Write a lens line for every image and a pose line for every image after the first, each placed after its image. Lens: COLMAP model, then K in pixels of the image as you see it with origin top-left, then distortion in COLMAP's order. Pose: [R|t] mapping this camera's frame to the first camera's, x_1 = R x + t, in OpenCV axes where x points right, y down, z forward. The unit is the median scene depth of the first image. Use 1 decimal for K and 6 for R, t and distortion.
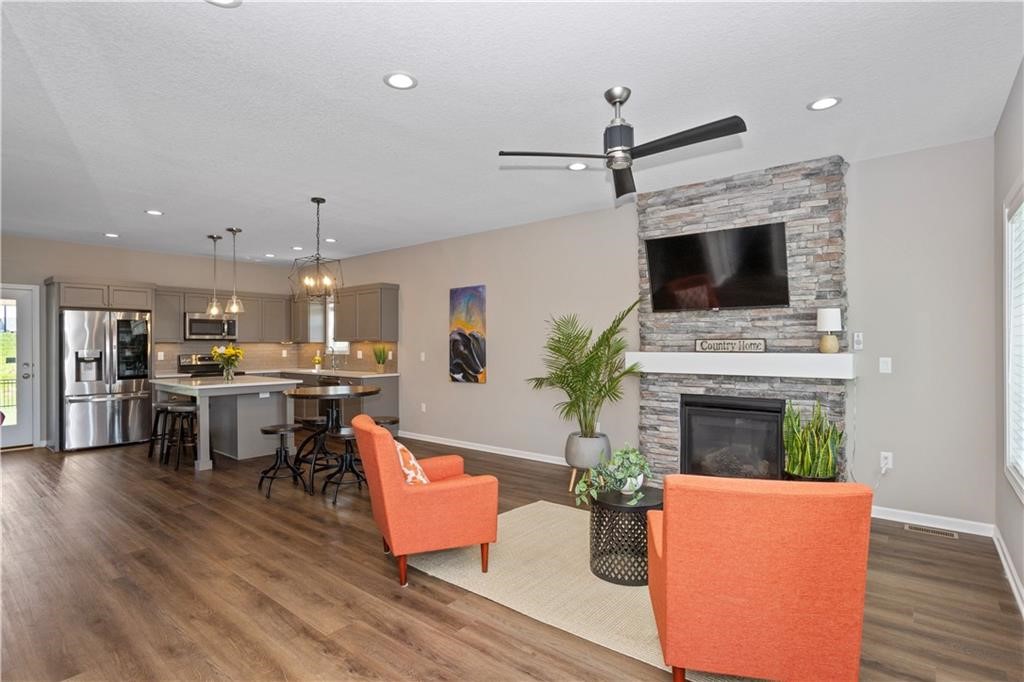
lens RADIAL K [[506.5, 0, 498.5], [0, 506.5, 344.9], [0, 0, 1]] dist [-0.020221, 0.004705]
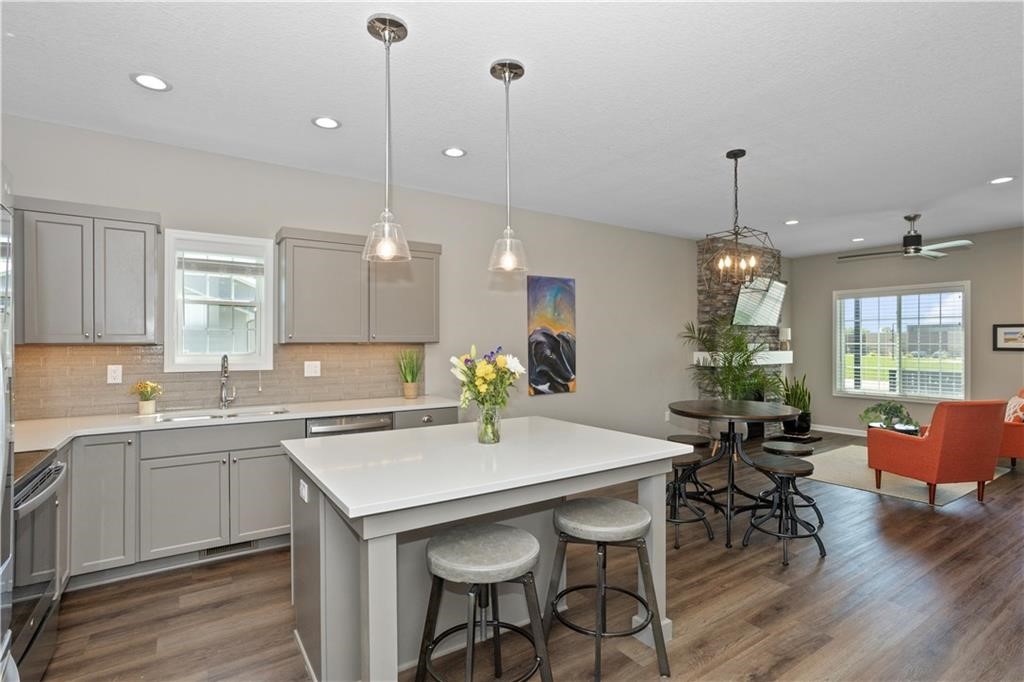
lens RADIAL K [[530.7, 0, 505.9], [0, 530.7, 347.1], [0, 0, 1]] dist [-0.008745, 0.008566]
pose [[0.245181, -0.005674, 0.969461, -0.921433], [0.001741, 0.999984, 0.005412, -0.006046], [-0.969476, 0.000361, 0.245187, 0.872610]]
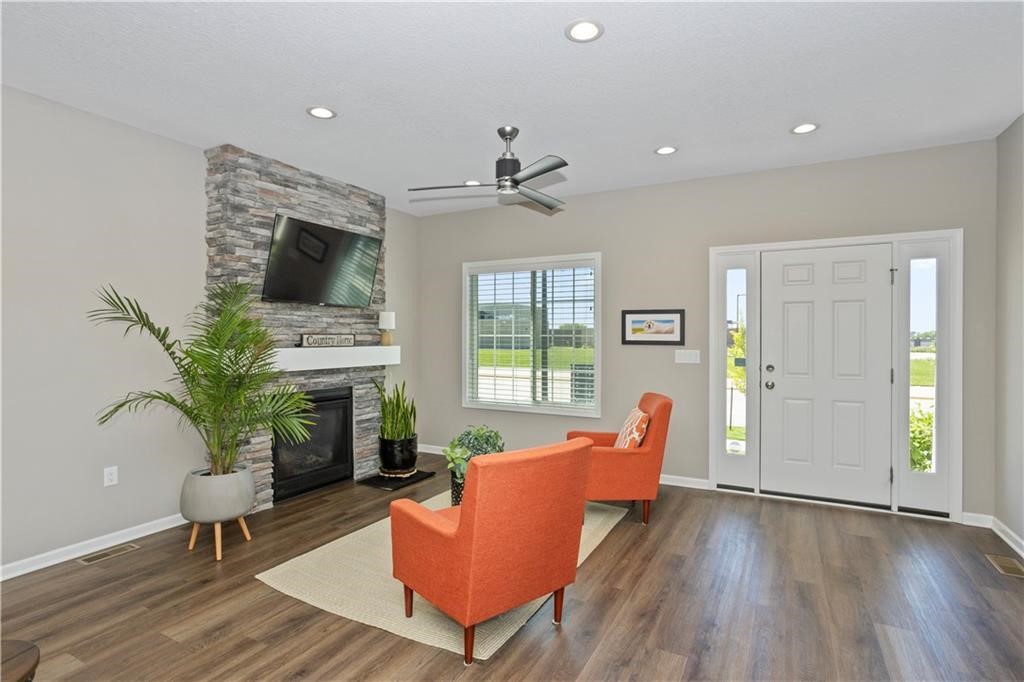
lens RADIAL K [[530.7, 0, 511.7], [0, 530.7, 345.0], [0, 0, 1]] dist [-0.008745, 0.008566]
pose [[-0.208945, -0.014913, 0.977814, -0.437326], [-0.000051, 0.999884, 0.015239, -0.003698], [-0.977927, 0.003135, -0.208922, 0.543738]]
